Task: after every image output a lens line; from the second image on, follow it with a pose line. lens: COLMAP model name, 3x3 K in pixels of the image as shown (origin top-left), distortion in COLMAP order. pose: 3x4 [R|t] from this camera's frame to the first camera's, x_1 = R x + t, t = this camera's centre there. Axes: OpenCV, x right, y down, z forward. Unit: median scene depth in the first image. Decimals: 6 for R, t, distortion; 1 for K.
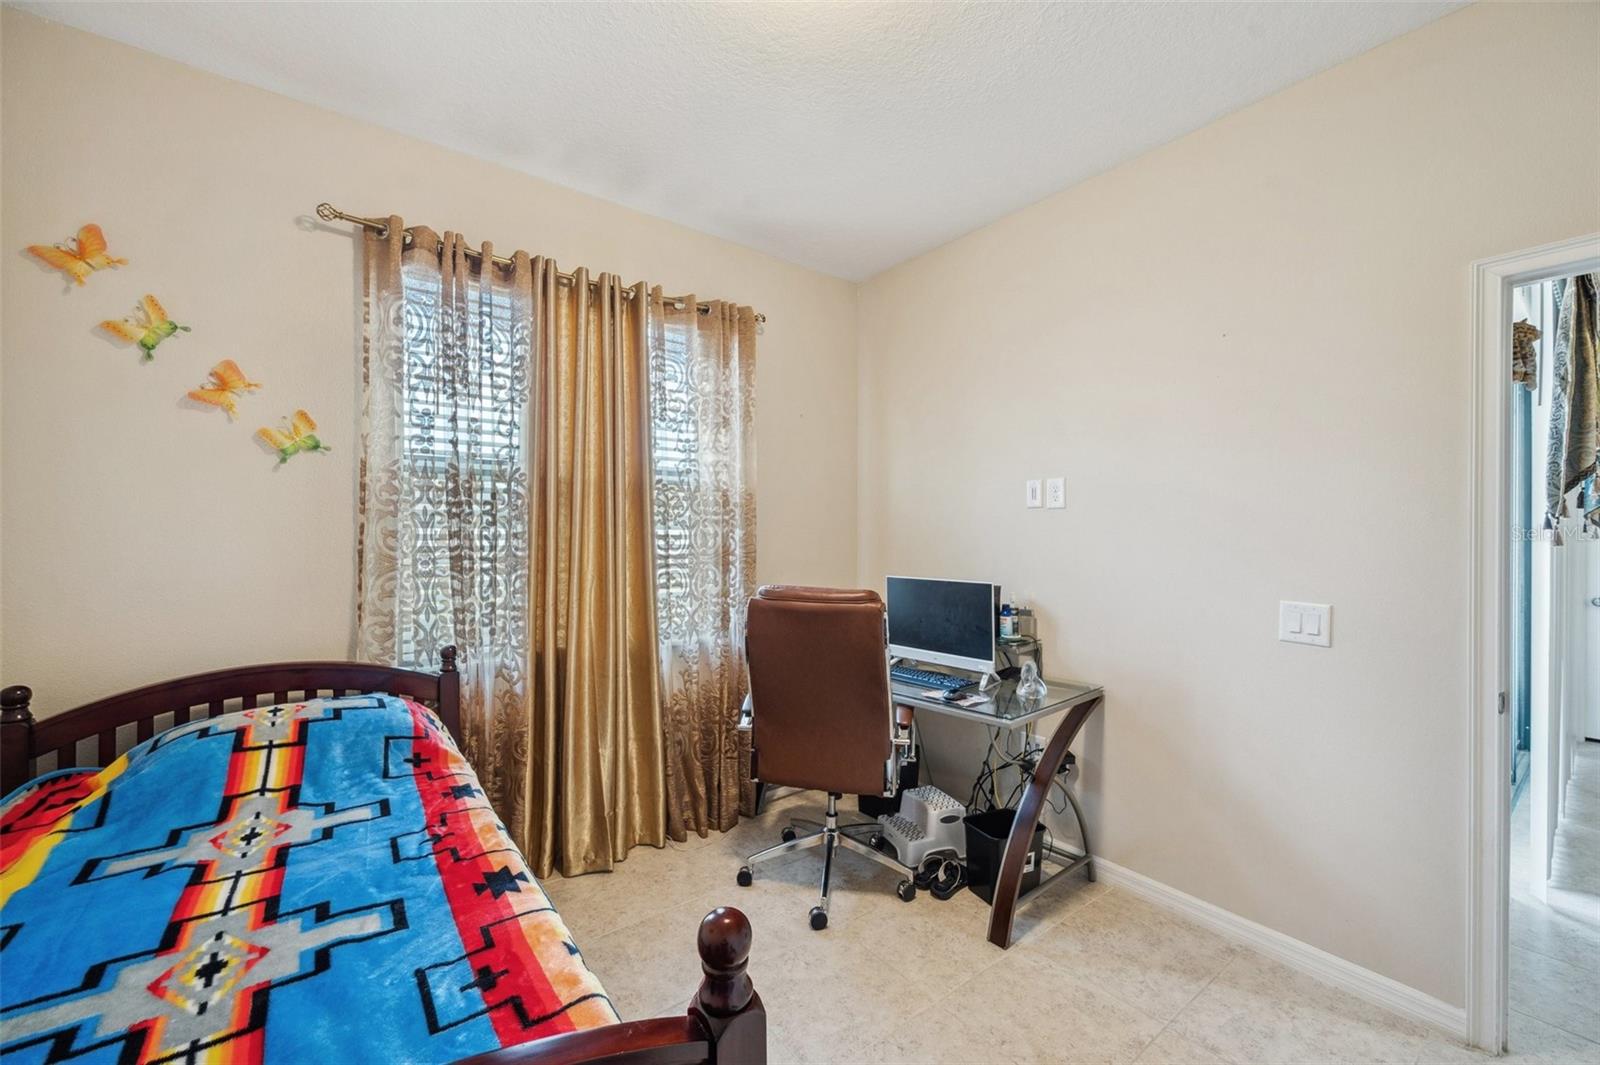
lens RADIAL K [[639.9, 0, 803.3], [0, 639.9, 537.0], [0, 0, 1]] dist [-0.000825, 0.000035]
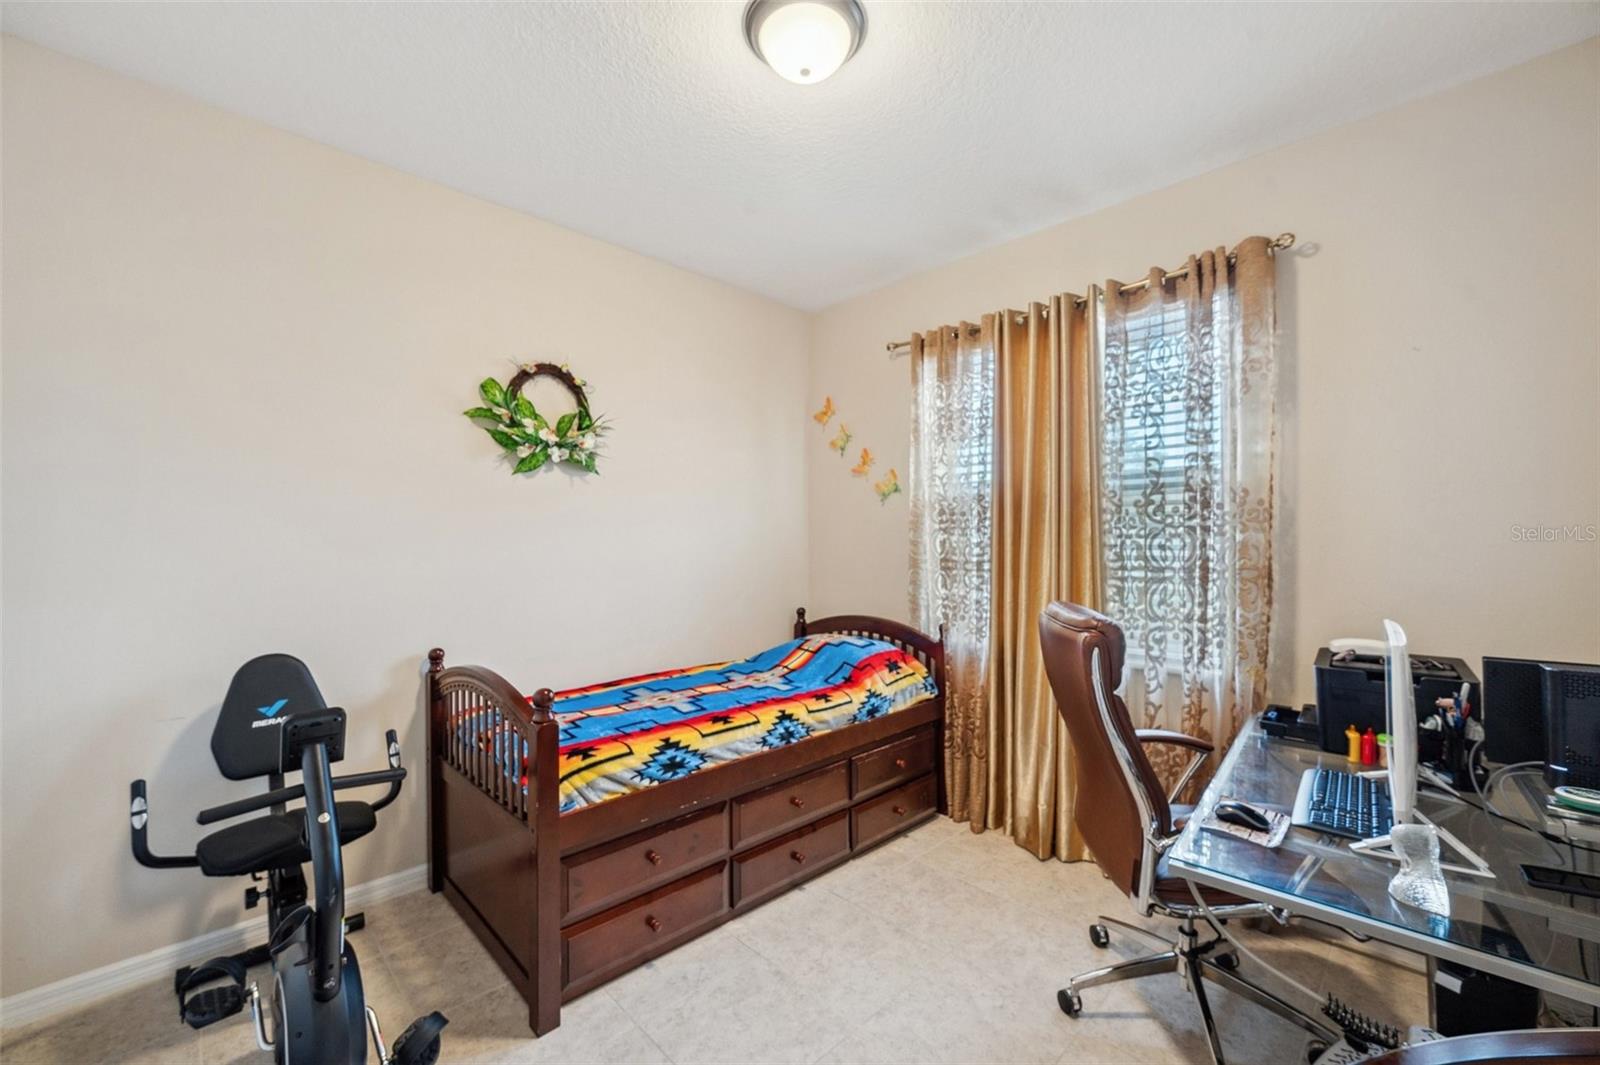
lens RADIAL K [[639.9, 0, 803.3], [0, 639.9, 537.0], [0, 0, 1]] dist [-0.000825, 0.000035]
pose [[0.111202, -0.006862, -0.993774, 0.854621], [-0.012430, 0.999888, -0.008295, -0.002509], [0.993720, 0.013275, 0.111104, 0.584362]]
